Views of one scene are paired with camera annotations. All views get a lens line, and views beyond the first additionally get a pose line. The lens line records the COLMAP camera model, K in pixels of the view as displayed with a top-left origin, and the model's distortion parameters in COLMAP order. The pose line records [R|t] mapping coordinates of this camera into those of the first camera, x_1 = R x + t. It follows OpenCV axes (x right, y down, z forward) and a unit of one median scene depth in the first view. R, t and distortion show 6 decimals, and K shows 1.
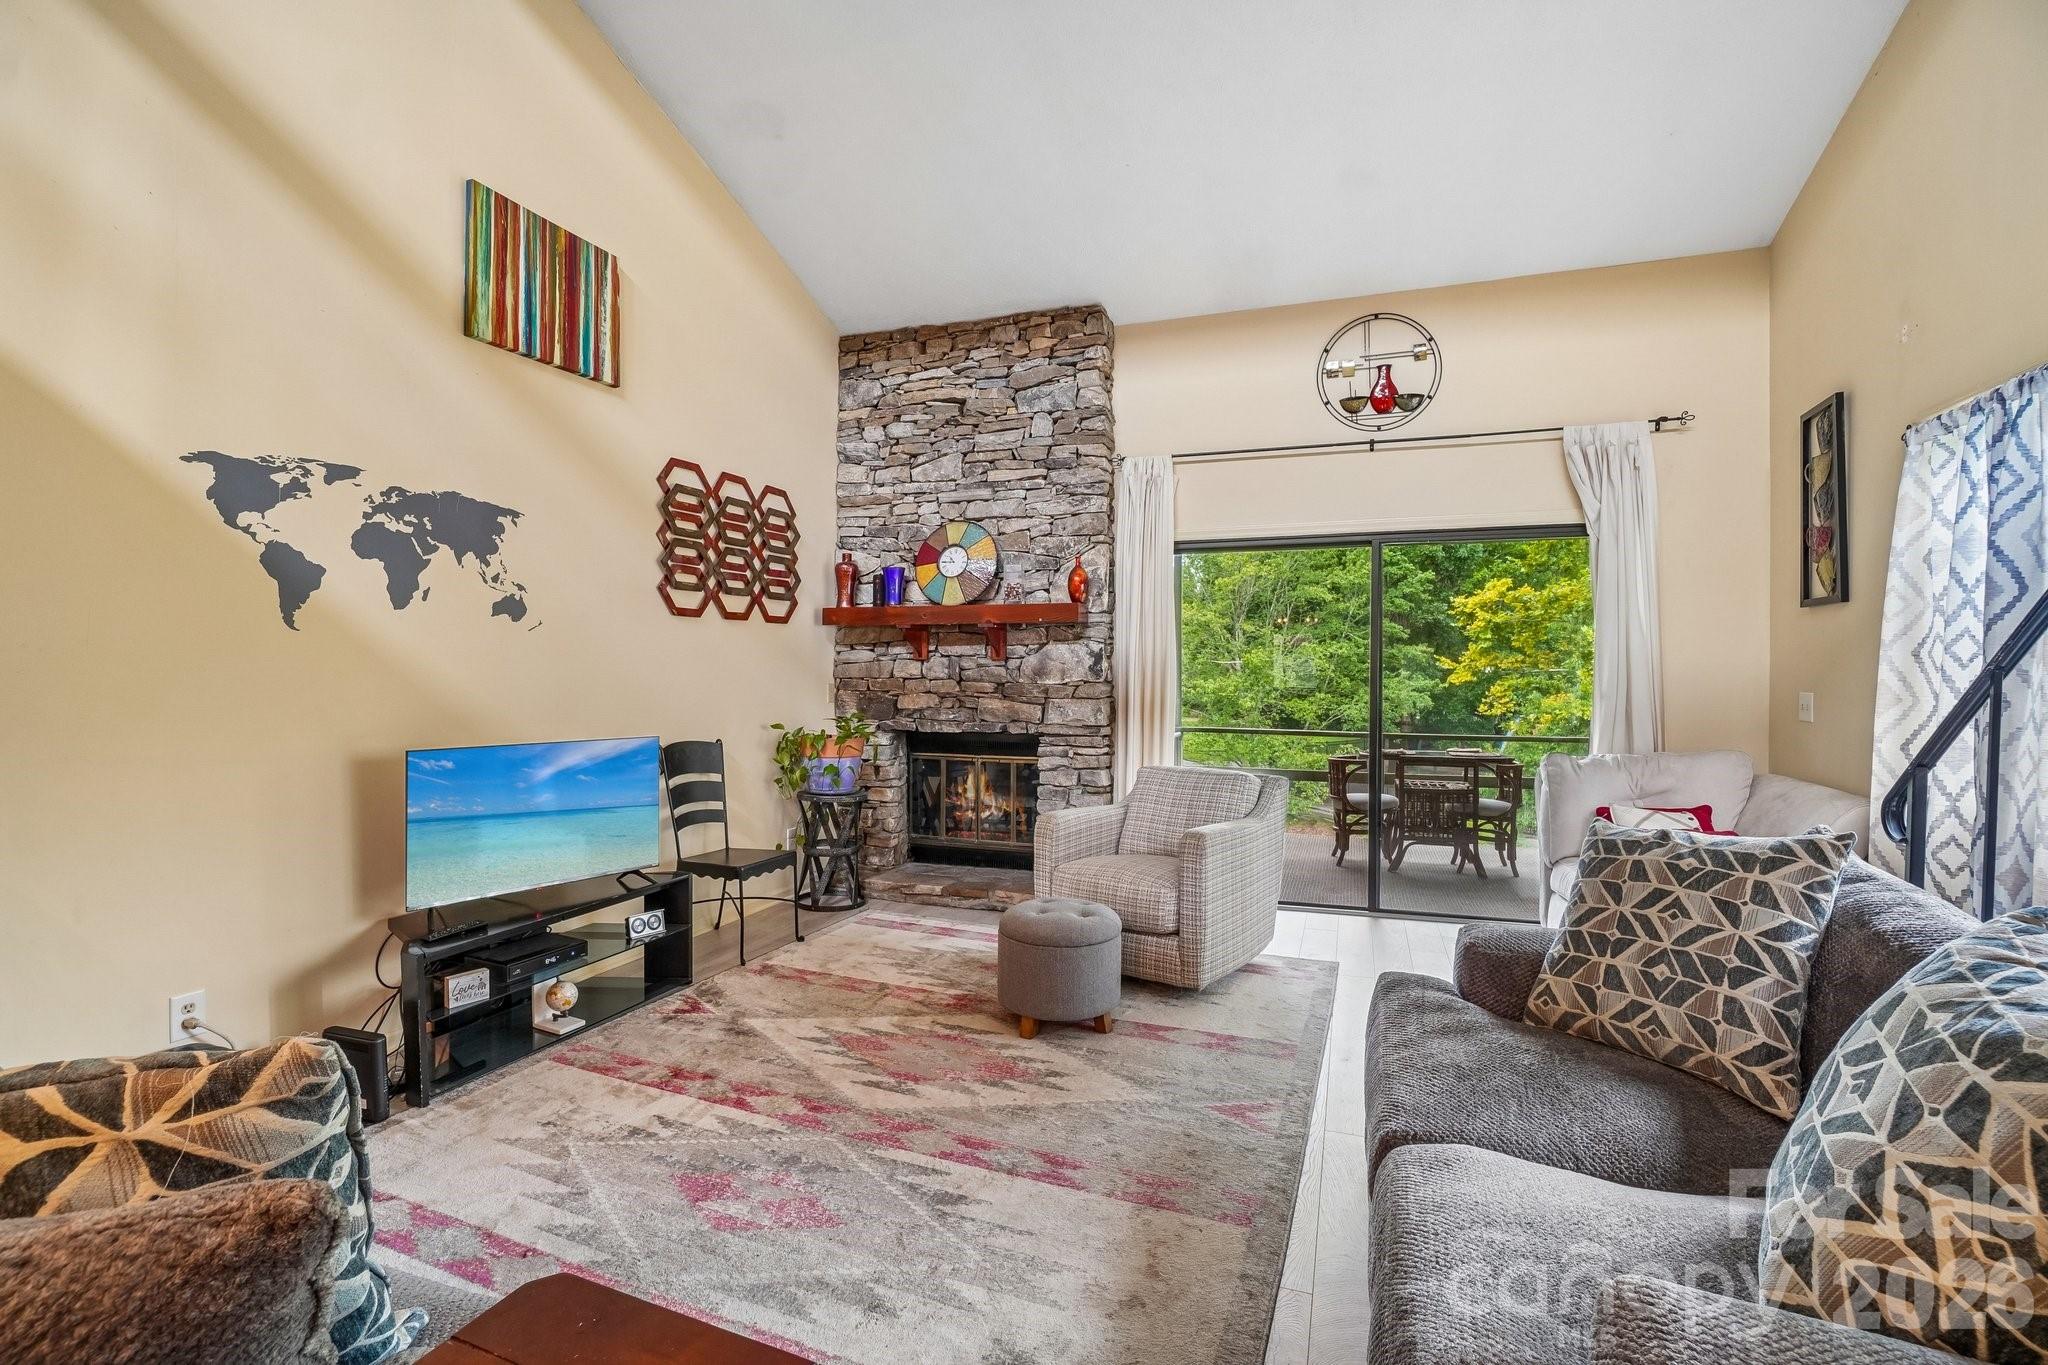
lens RADIAL K [[907.7, 0, 1020.0], [0, 907.7, 677.0], [0, 0, 1]] dist [-0.064865, 0.022171]
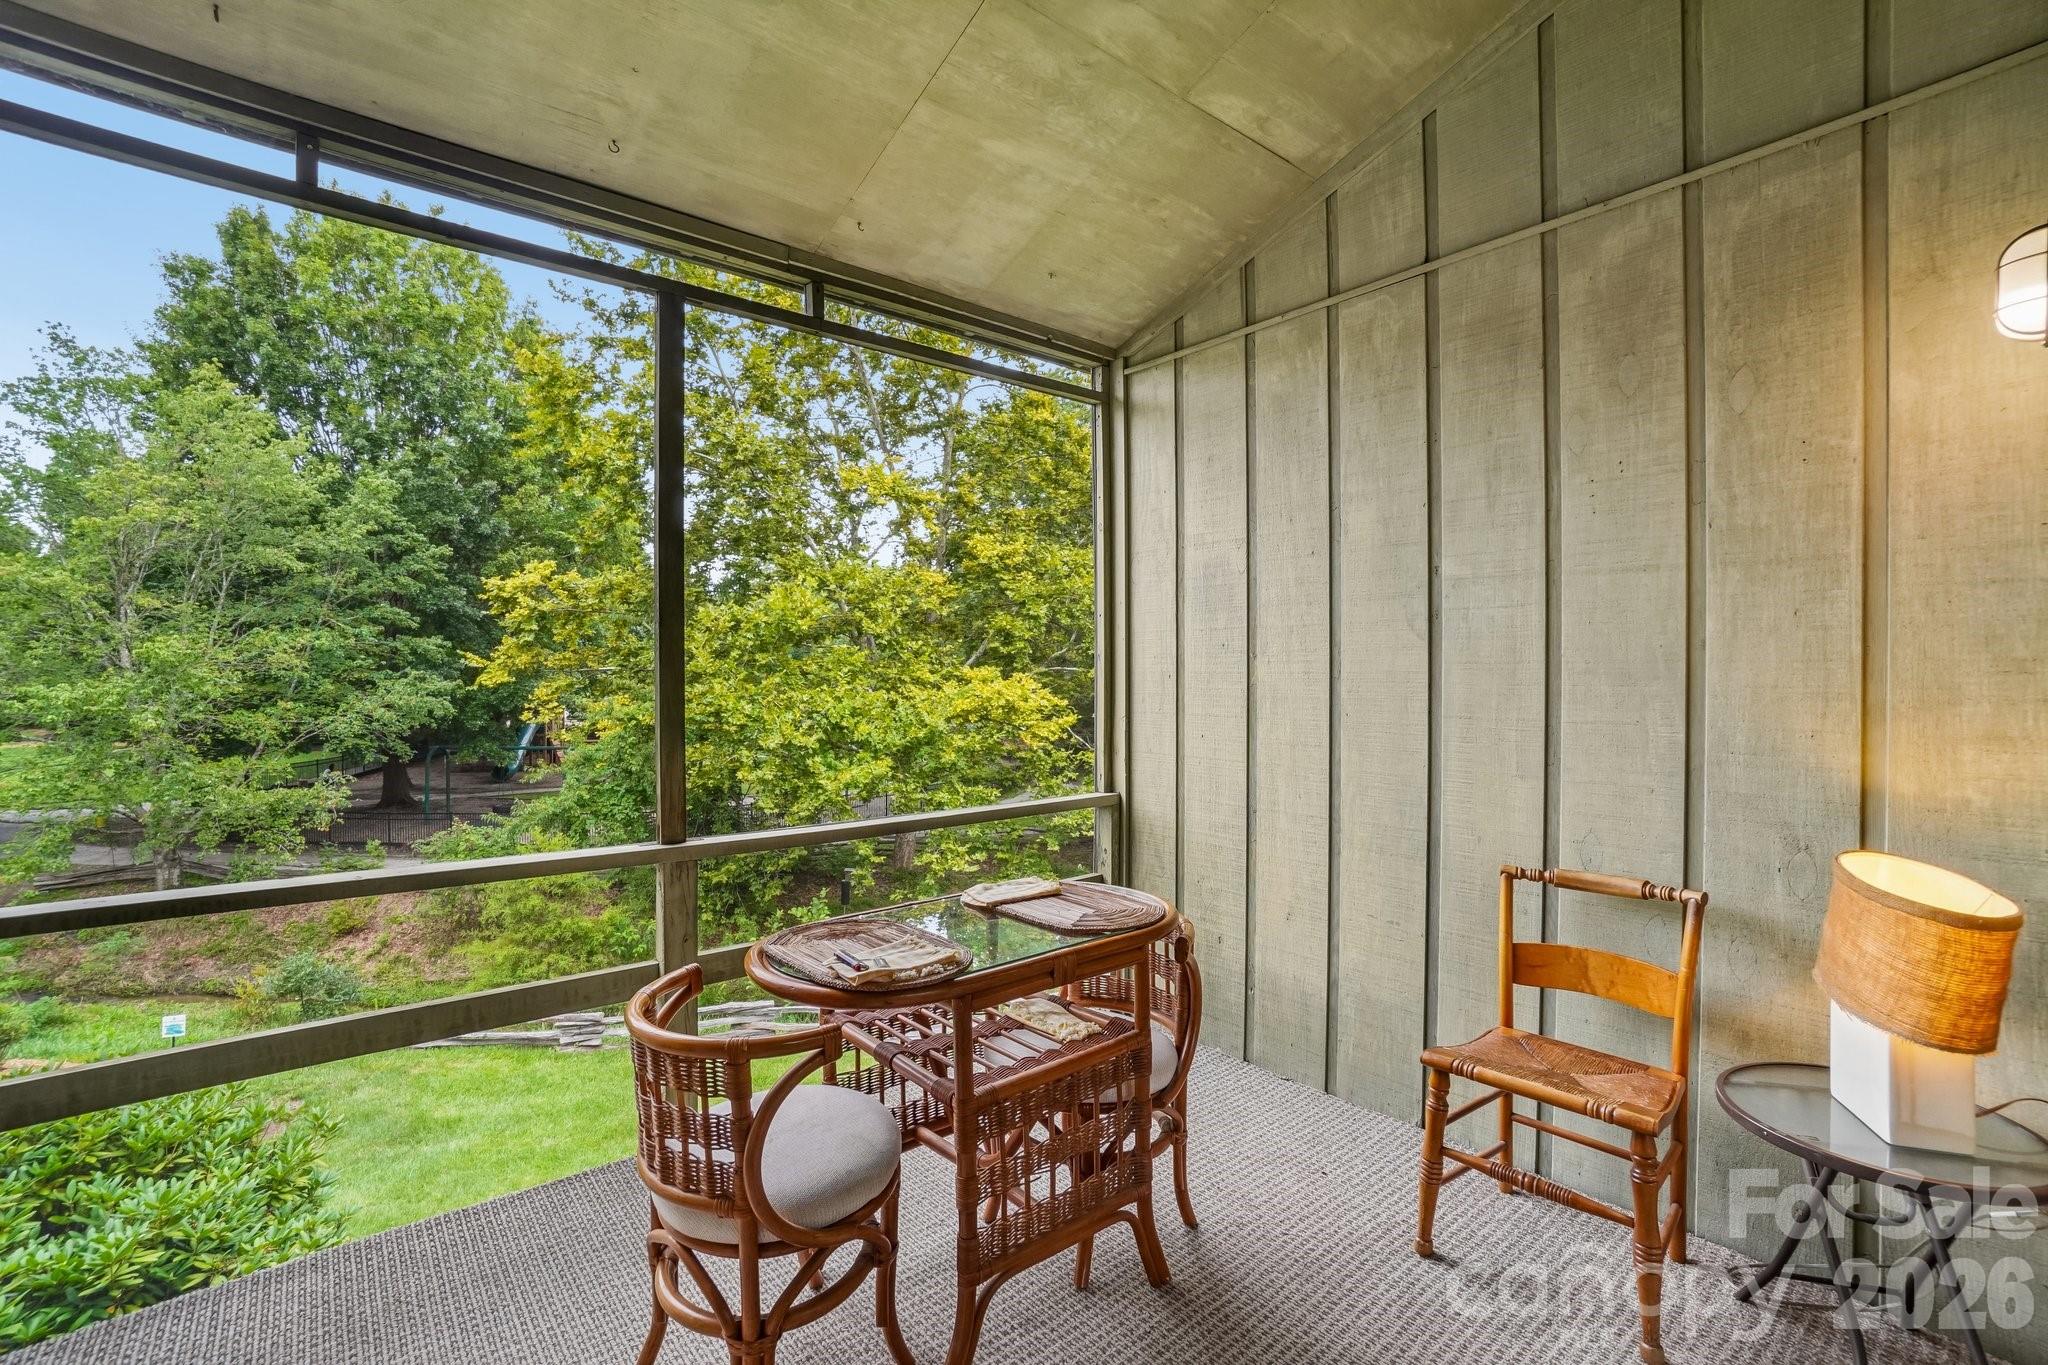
lens RADIAL K [[907.7, 0, 1027.7], [0, 907.7, 680.6], [0, 0, 1]] dist [-0.064865, 0.022171]
pose [[0.511717, -0.010982, 0.859084, 0.306306], [0.006138, 0.999940, 0.009126, -0.008244], [-0.859132, 0.000603, 0.511753, 1.082468]]
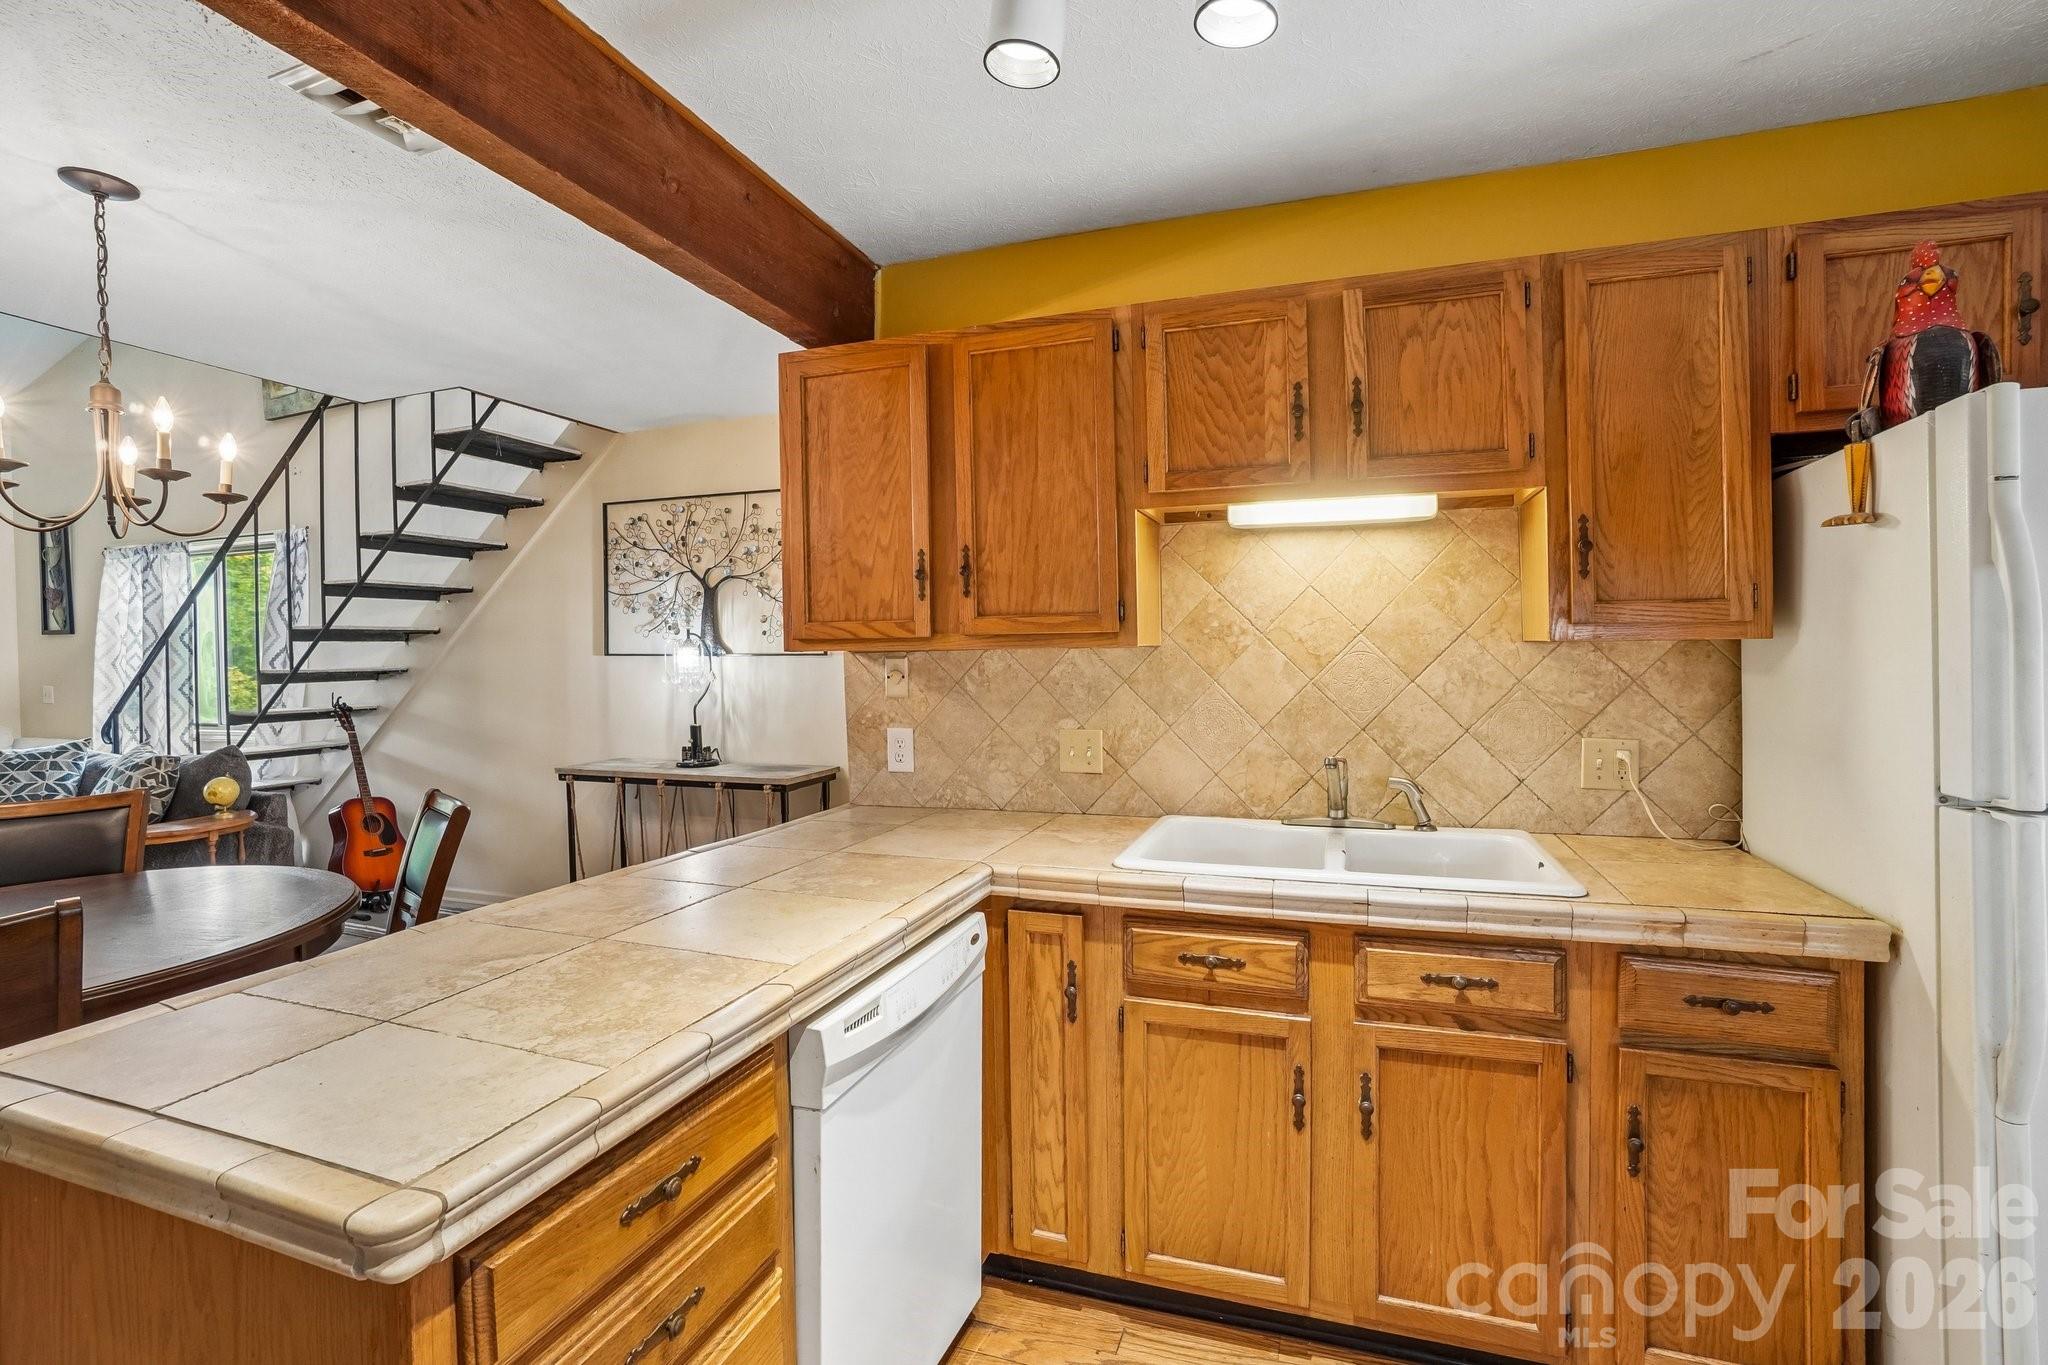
lens RADIAL K [[907.7, 0, 998.1], [0, 907.7, 661.2], [0, 0, 1]] dist [-0.064865, 0.022171]
pose [[-0.025788, -0.013006, 0.999583, -0.611614], [0.020650, 0.999695, 0.013540, -0.010644], [-0.999454, 0.020991, -0.025511, -0.592907]]
